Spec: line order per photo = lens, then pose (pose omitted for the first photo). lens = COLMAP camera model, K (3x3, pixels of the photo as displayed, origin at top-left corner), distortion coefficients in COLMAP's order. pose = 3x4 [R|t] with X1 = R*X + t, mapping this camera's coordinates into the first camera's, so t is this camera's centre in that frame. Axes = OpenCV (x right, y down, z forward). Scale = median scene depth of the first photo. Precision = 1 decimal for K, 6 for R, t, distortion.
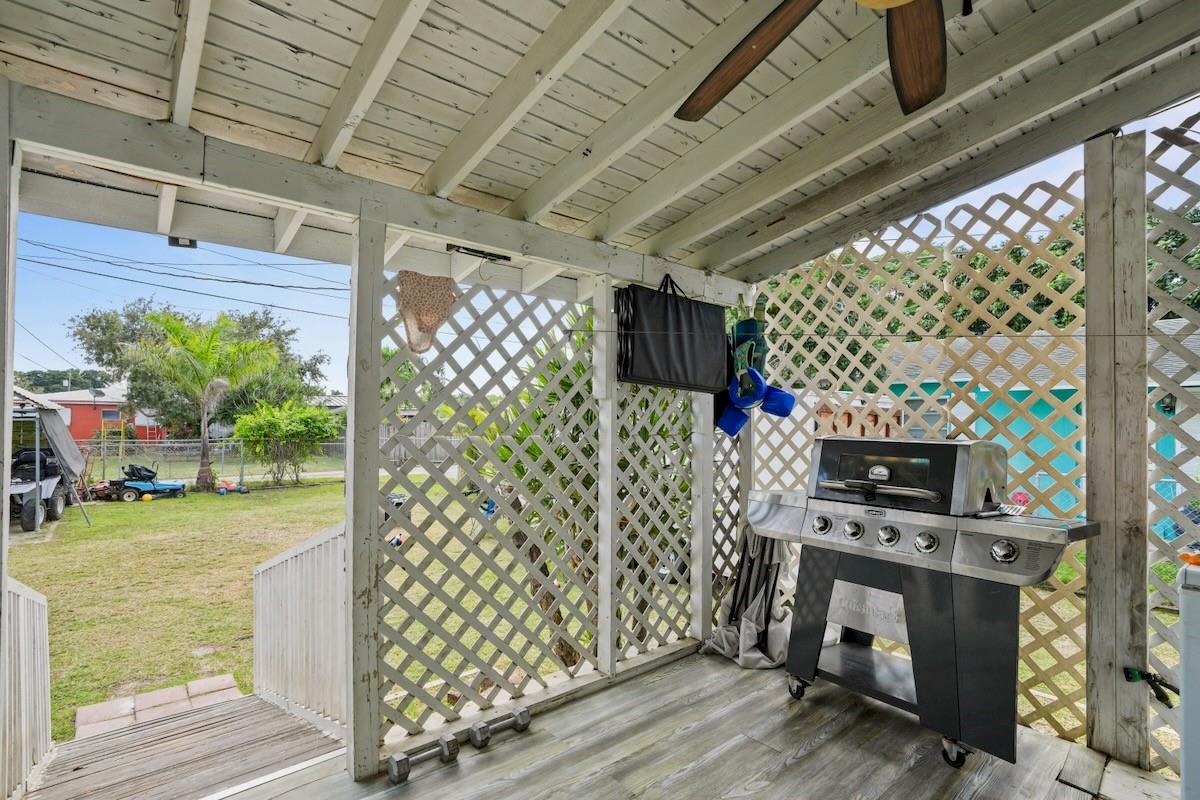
lens RADIAL K [[559.4, 0, 596.2], [0, 559.4, 405.6], [0, 0, 1]] dist [-0.050251, 0.021116]
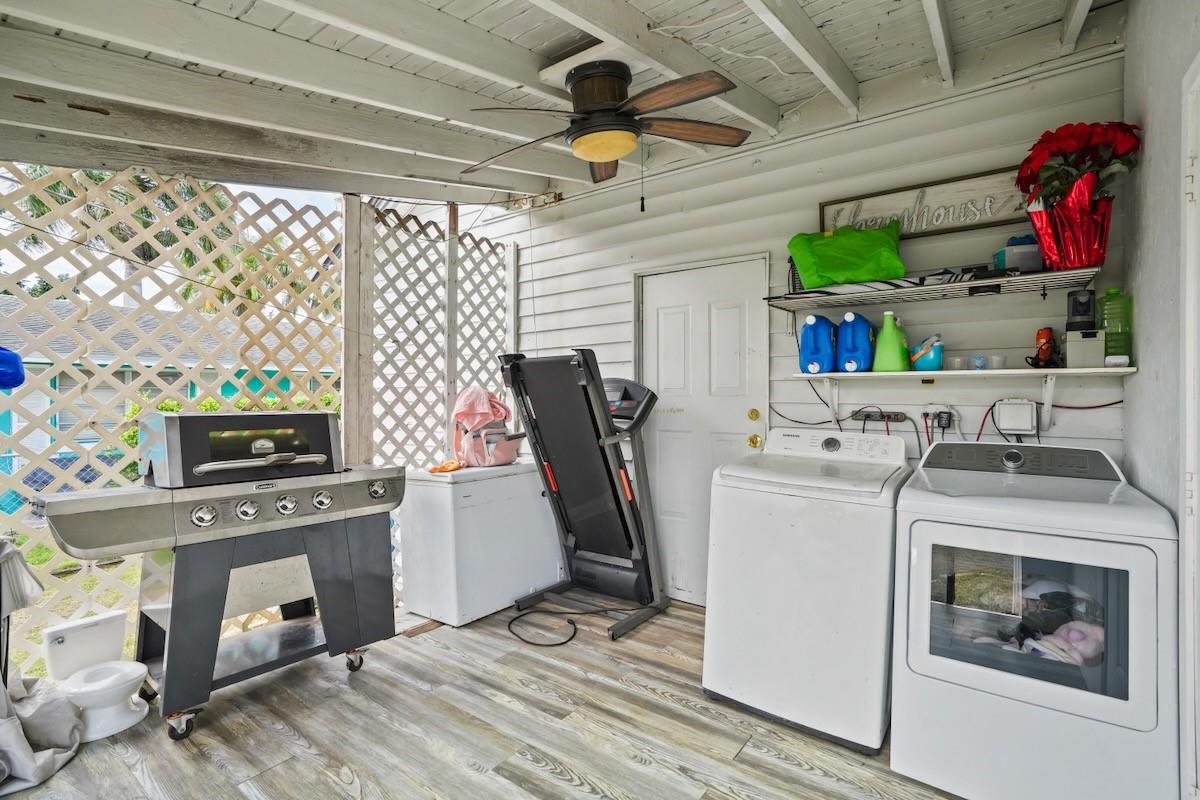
lens RADIAL K [[559.4, 0, 599.3], [0, 559.4, 398.2], [0, 0, 1]] dist [-0.050251, 0.021116]
pose [[-0.209162, -0.004307, 0.977872, -0.580770], [-0.012216, 0.999924, 0.001791, 0.025714], [-0.977805, -0.011571, -0.209199, 0.615433]]
